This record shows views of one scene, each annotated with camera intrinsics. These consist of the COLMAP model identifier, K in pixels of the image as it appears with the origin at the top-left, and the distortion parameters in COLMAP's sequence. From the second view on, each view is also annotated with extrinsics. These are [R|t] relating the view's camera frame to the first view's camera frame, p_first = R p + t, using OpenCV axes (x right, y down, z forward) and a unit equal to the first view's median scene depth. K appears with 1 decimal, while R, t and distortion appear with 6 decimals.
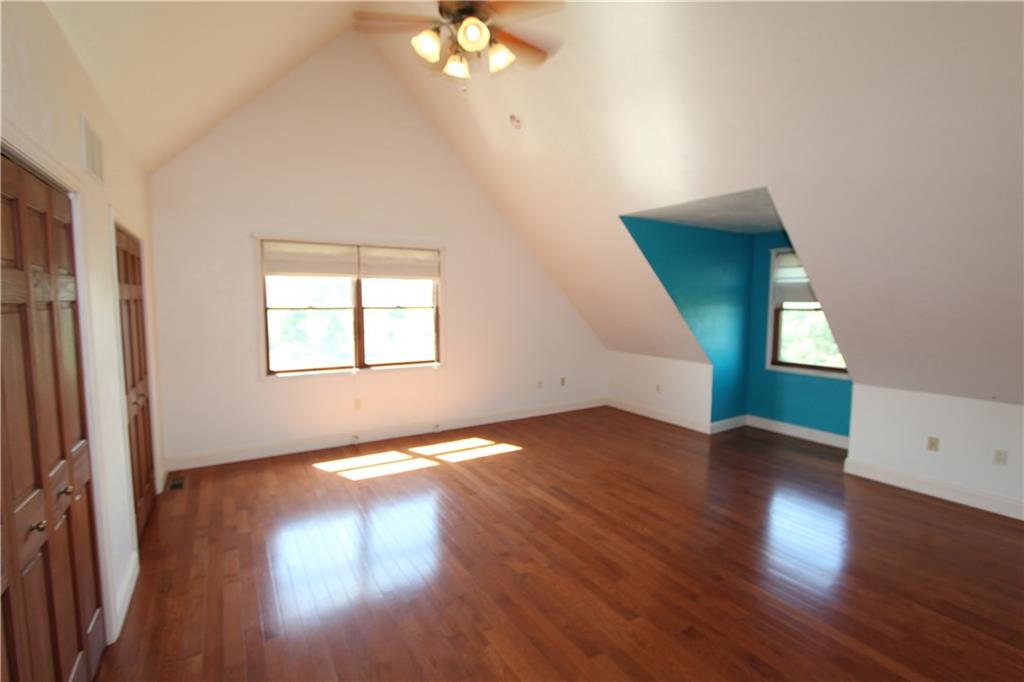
lens RADIAL K [[468.6, 0, 517.1], [0, 468.6, 342.3], [0, 0, 1]] dist [-0.027018, 0.000331]
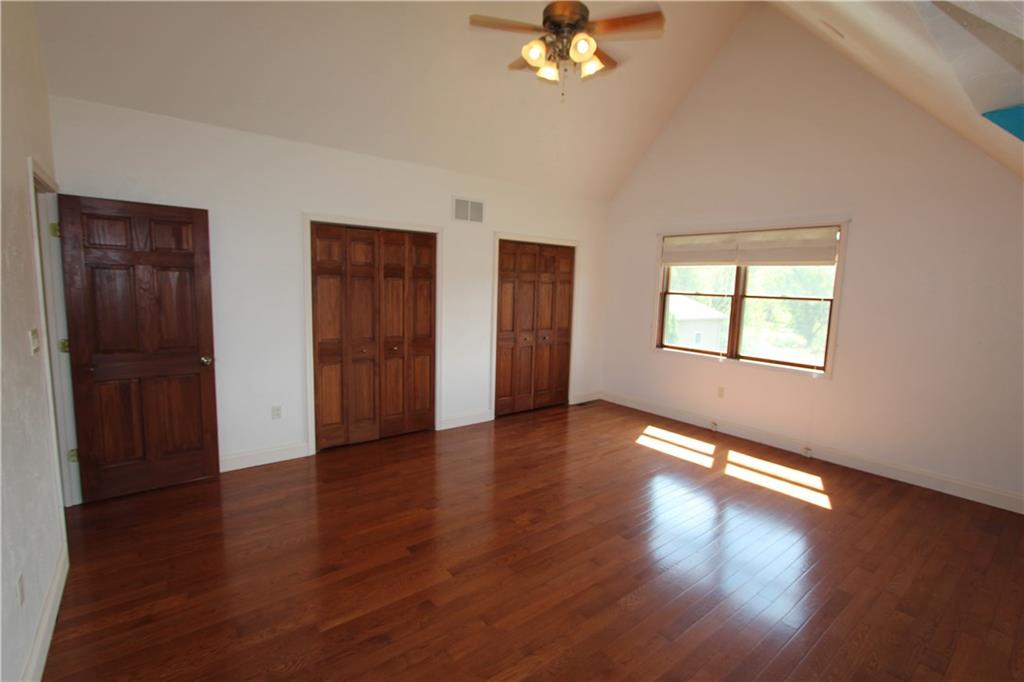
lens RADIAL K [[468.6, 0, 521.6], [0, 468.6, 340.7], [0, 0, 1]] dist [-0.027018, 0.000331]
pose [[0.123542, 0.120354, -0.985014, 0.597009], [-0.121754, 0.986957, 0.105321, -0.030285], [0.984842, 0.106918, 0.136584, 0.451687]]
